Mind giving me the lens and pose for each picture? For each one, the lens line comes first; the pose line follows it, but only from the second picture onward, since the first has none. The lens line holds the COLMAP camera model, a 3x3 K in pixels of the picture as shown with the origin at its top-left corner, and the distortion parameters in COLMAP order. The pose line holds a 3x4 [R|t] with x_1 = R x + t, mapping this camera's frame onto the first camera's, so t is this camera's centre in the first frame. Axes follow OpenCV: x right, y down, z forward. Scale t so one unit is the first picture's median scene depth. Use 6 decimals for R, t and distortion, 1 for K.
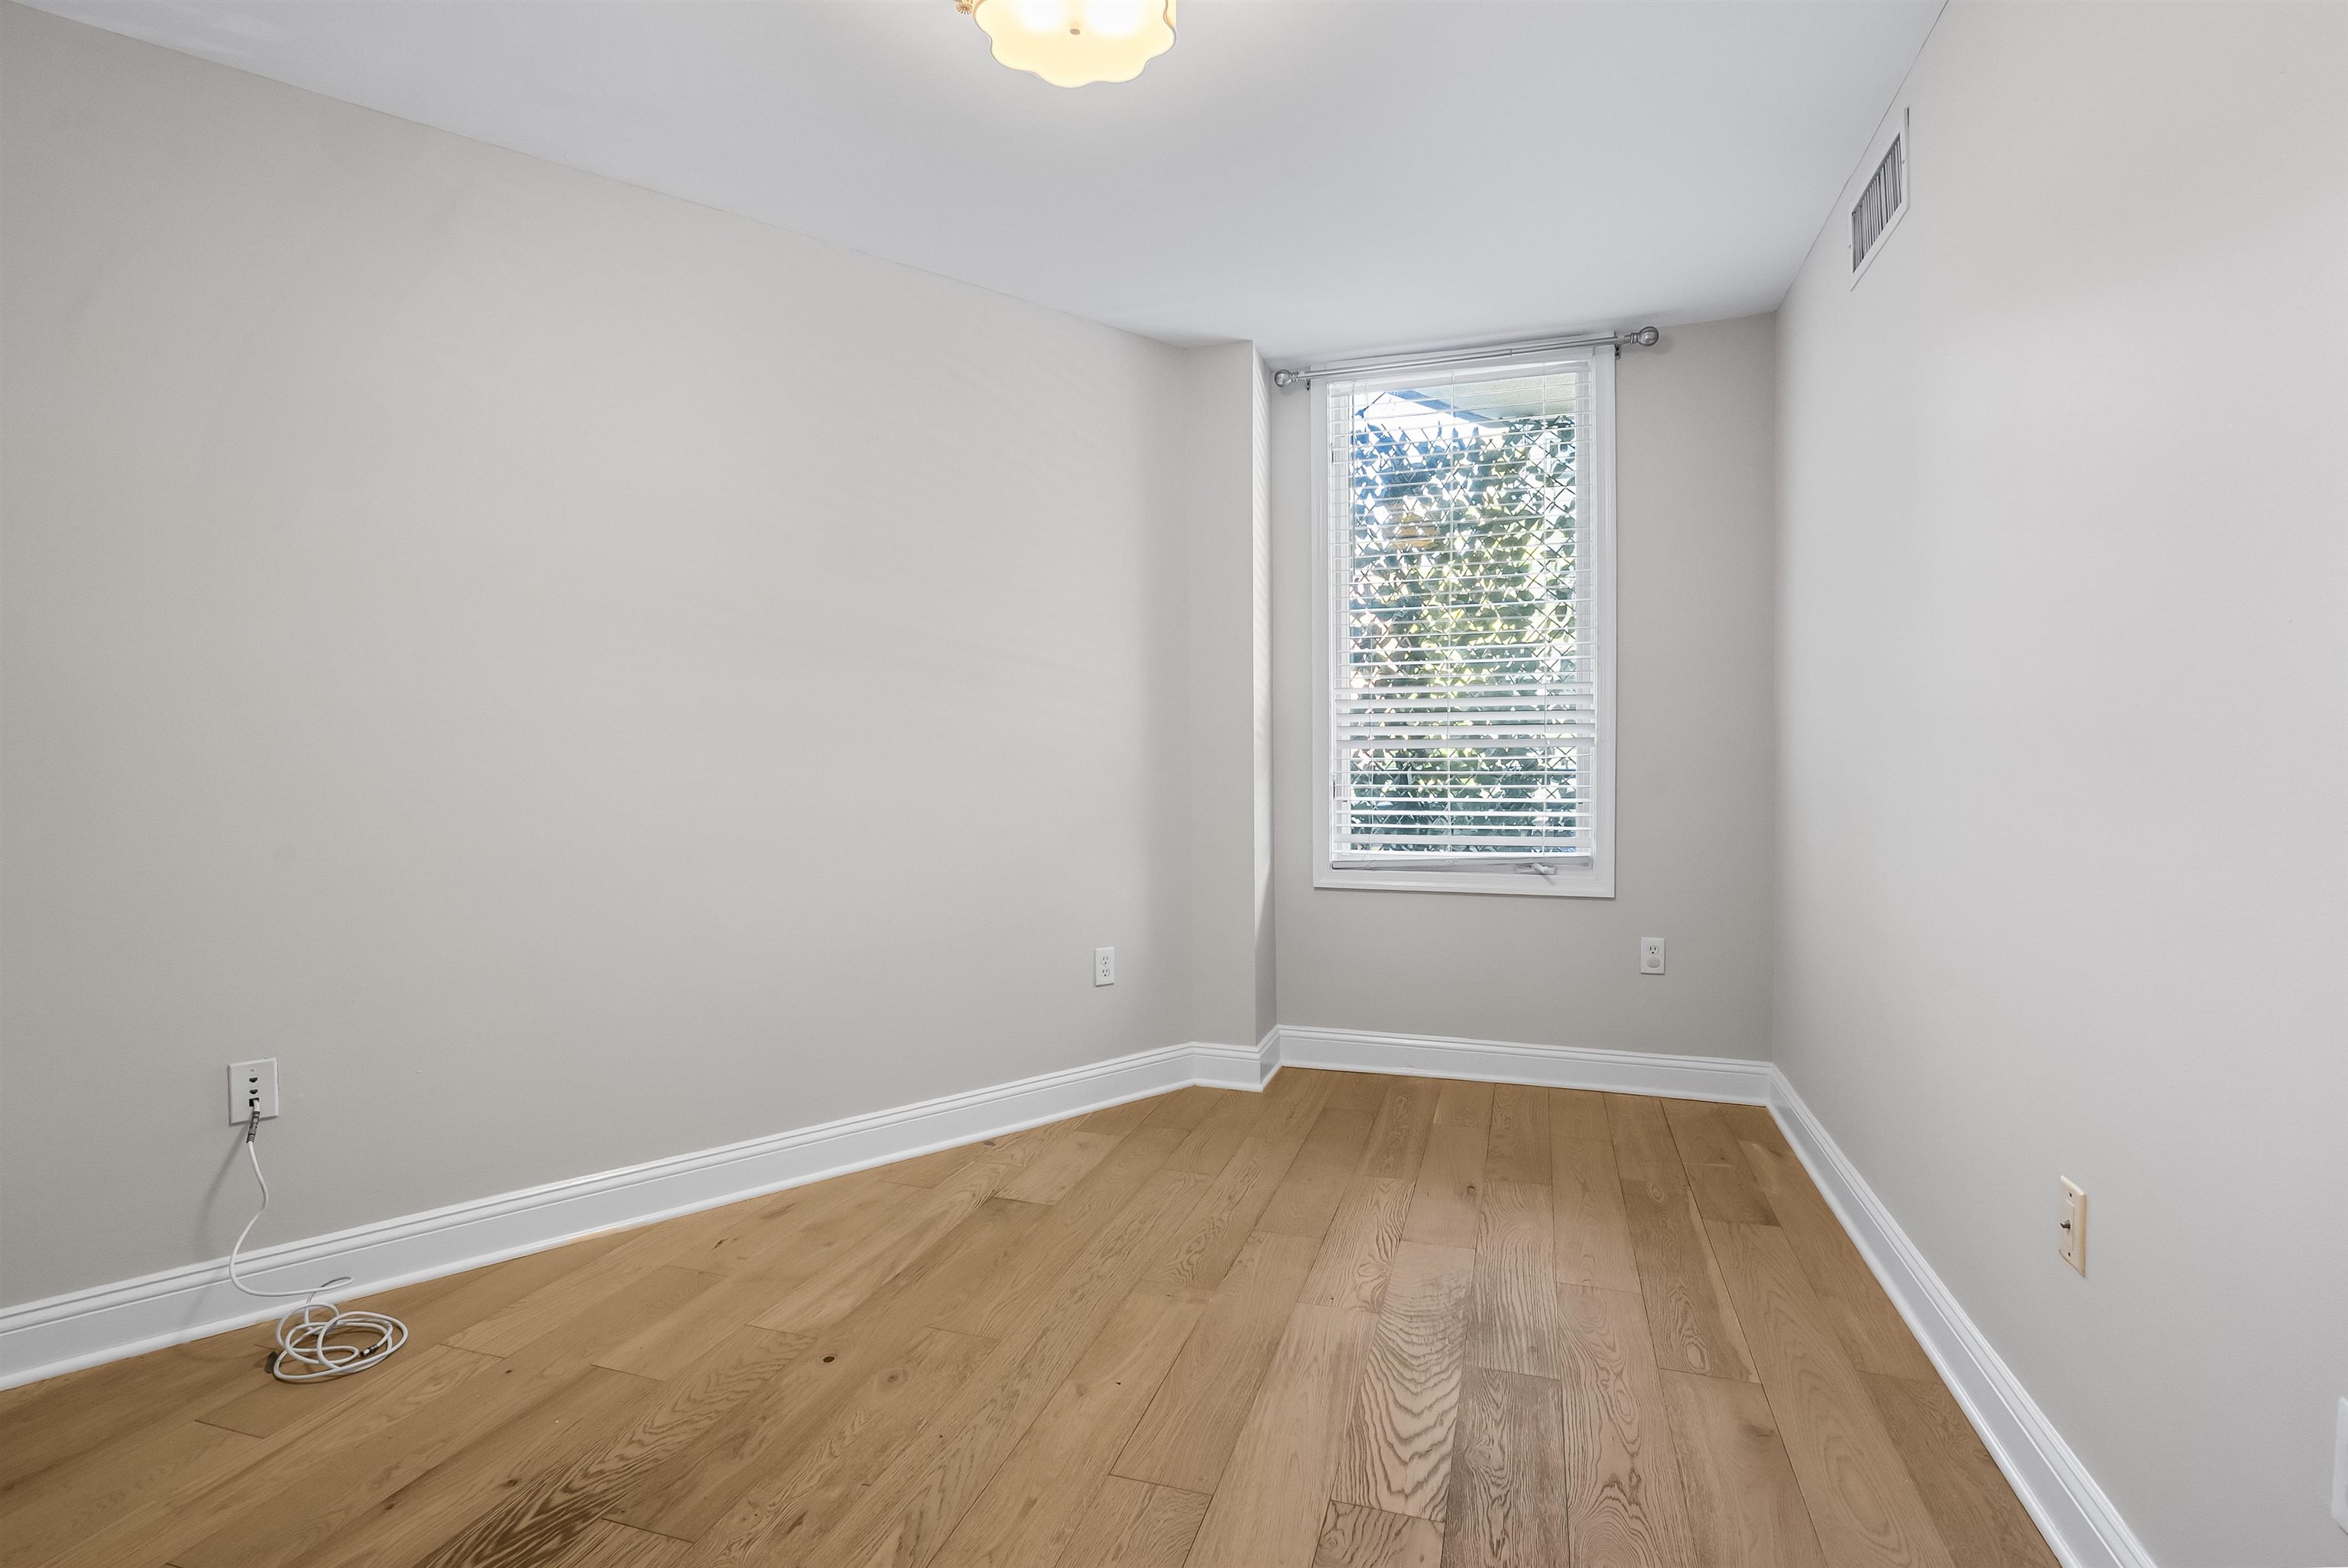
lens RADIAL K [[1106.5, 0, 1174.0], [0, 1106.5, 784.0], [0, 0, 1]] dist [-0.007074, 0.000442]
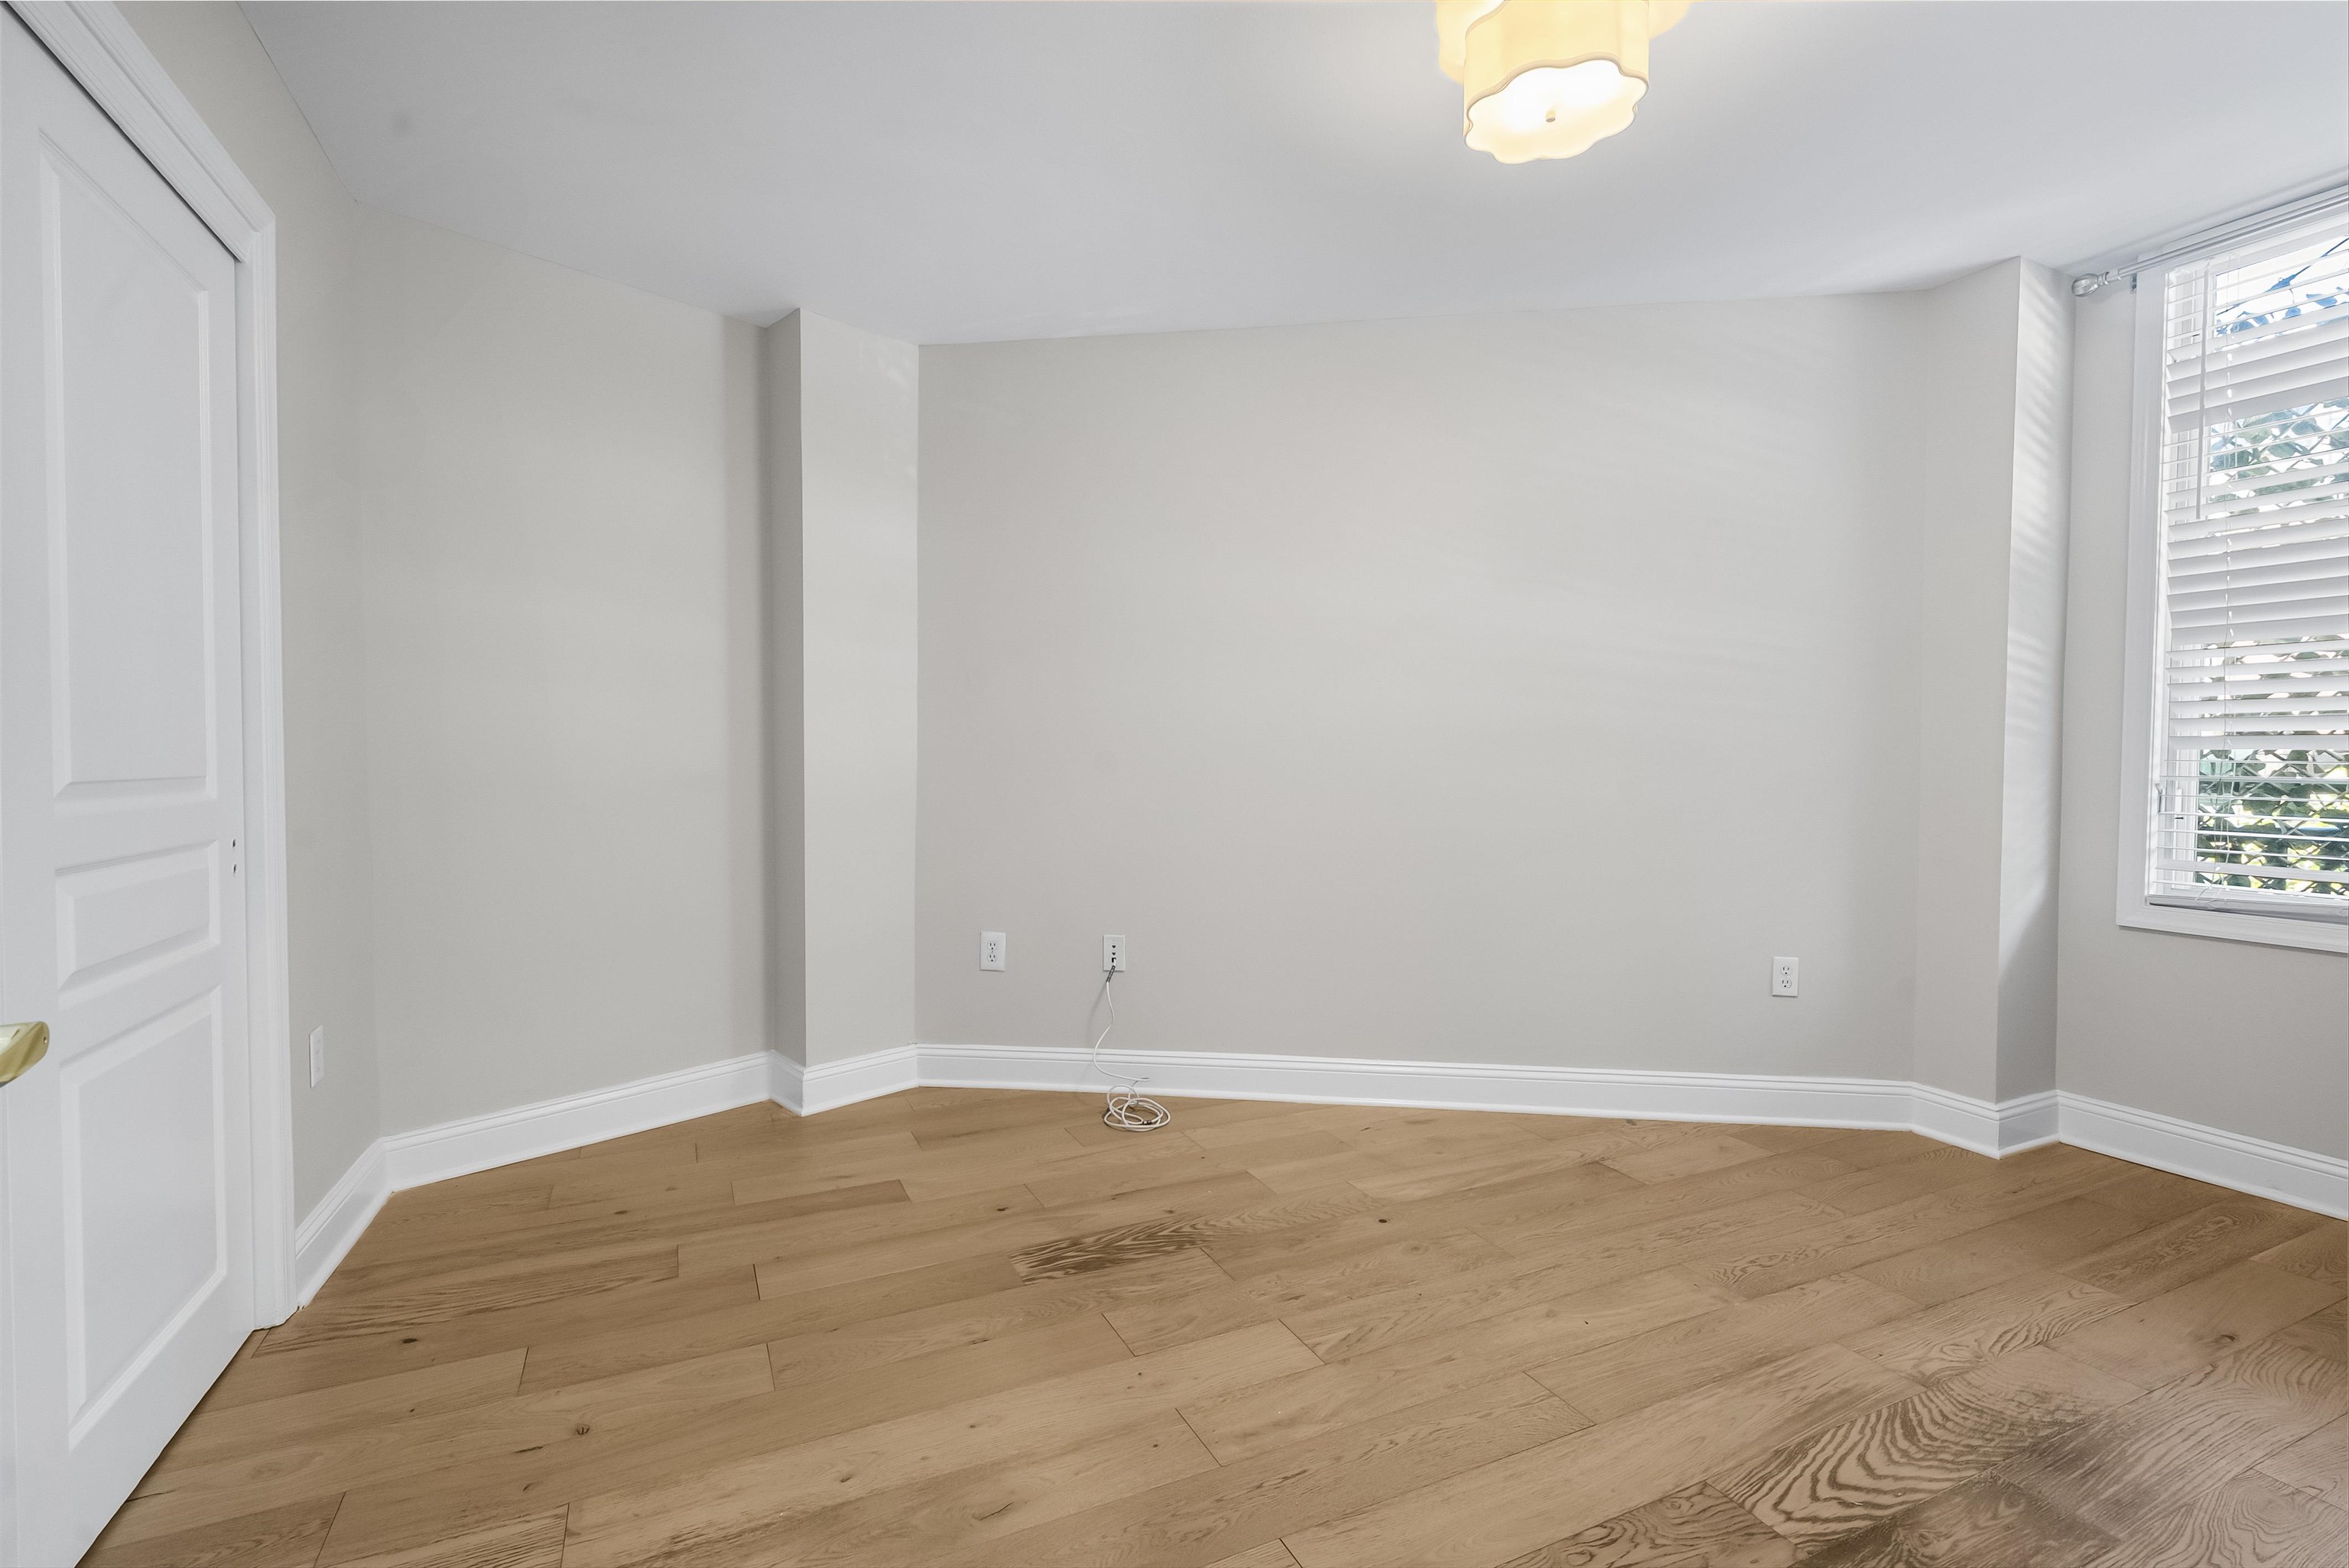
lens RADIAL K [[1047.5, 0, 1115.6], [0, 1047.5, 789.7], [0, 0, 1]] dist [0.002221, 0.001132]
pose [[0.658283, 0.031270, -0.752121, 0.350290], [-0.024844, 0.999495, 0.019810, 0.000573], [0.752360, 0.005645, 0.658728, -0.041413]]
